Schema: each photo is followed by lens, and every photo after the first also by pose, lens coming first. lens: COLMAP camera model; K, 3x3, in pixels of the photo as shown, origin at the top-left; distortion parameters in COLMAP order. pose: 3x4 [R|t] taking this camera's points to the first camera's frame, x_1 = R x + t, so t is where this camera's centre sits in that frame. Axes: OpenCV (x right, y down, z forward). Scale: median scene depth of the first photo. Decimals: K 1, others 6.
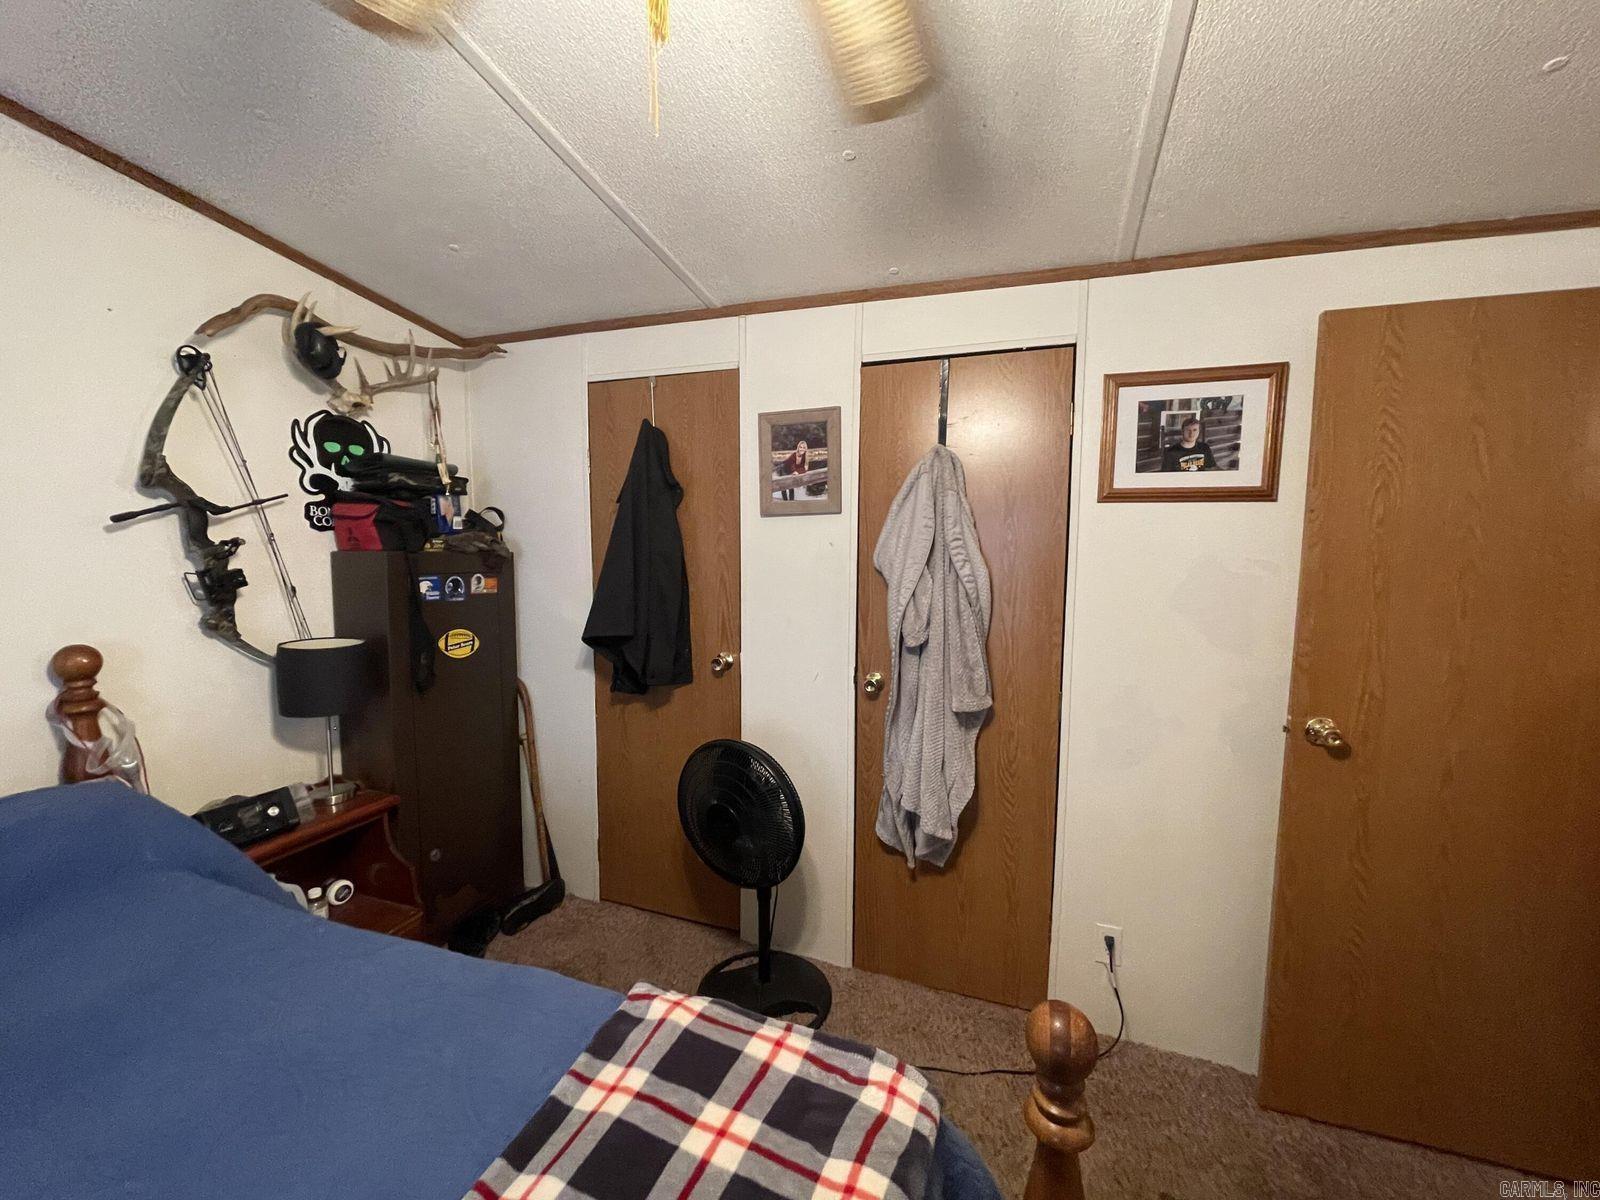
lens RADIAL K [[641.8, 0, 791.7], [0, 641.8, 602.5], [0, 0, 1]] dist [-0.001393, -0.000416]
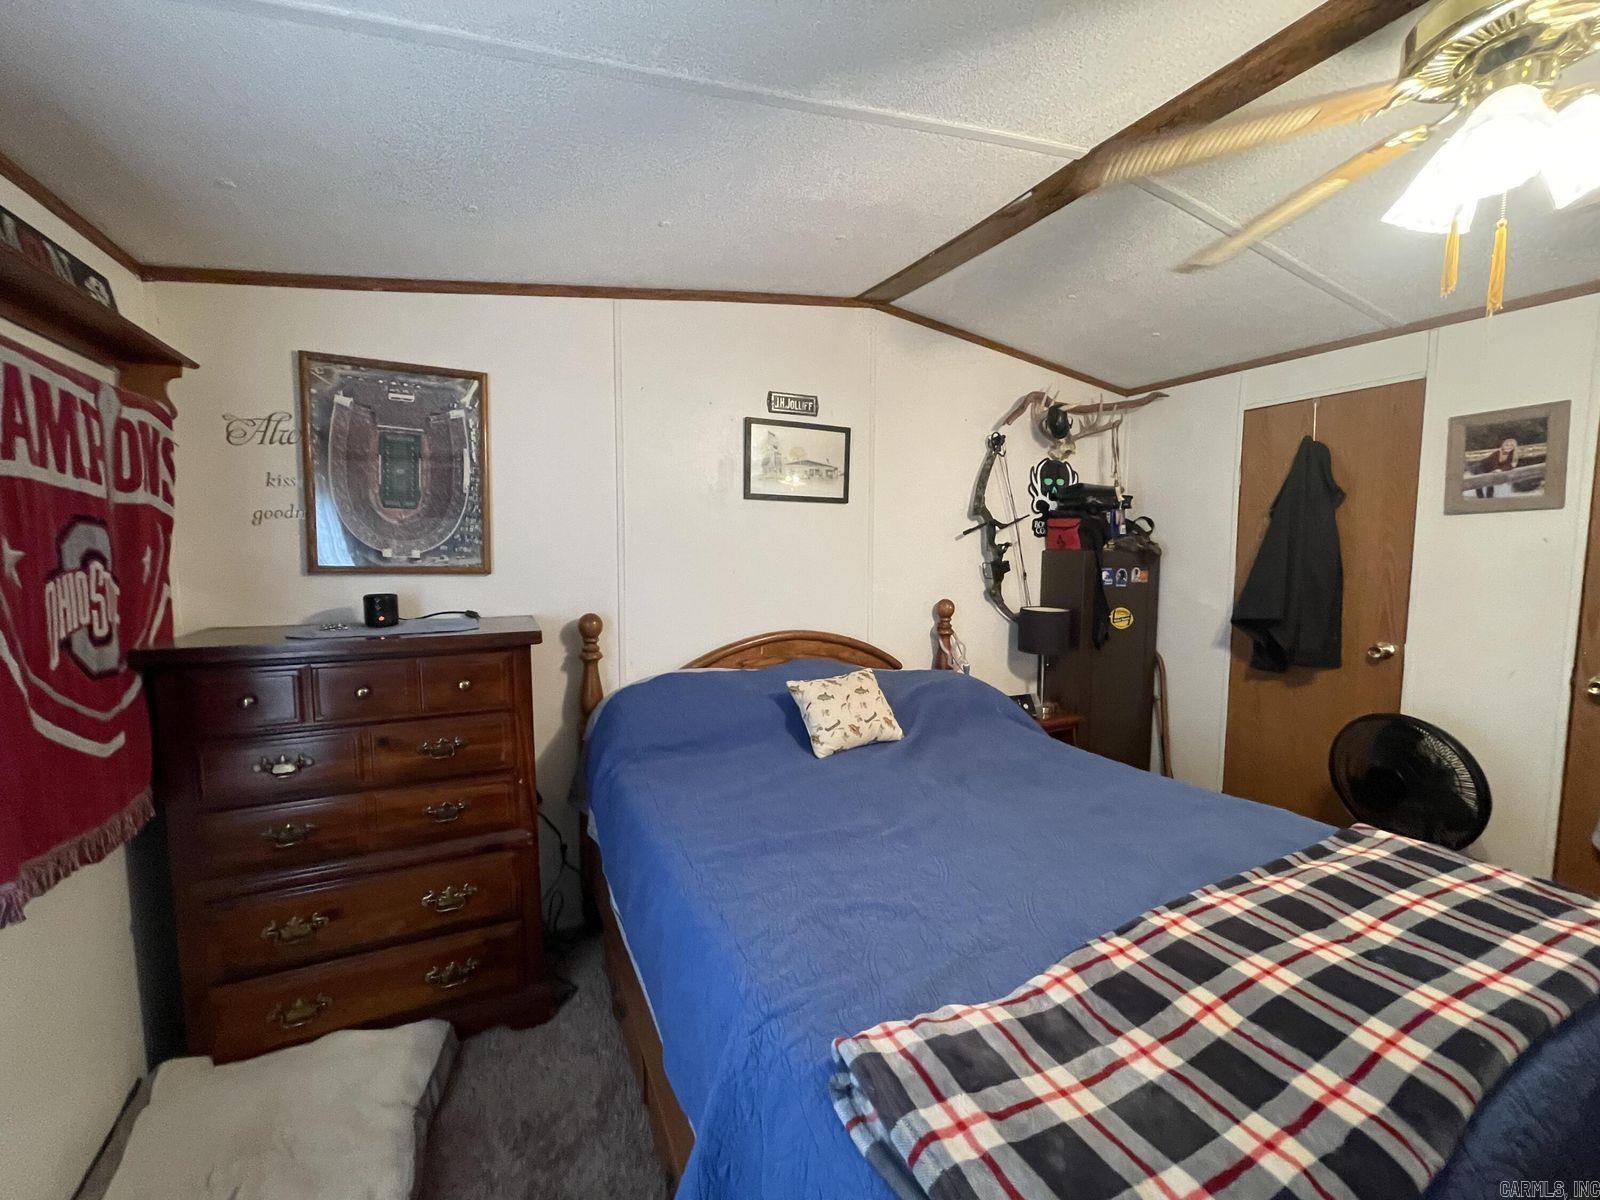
lens RADIAL K [[641.8, 0, 796.7], [0, 641.8, 604.4], [0, 0, 1]] dist [-0.001393, -0.000416]
pose [[0.721196, 0.051124, -0.690842, -0.082013], [-0.053037, 0.998421, 0.018519, 0.050448], [0.690698, 0.023284, 0.722768, -0.496206]]
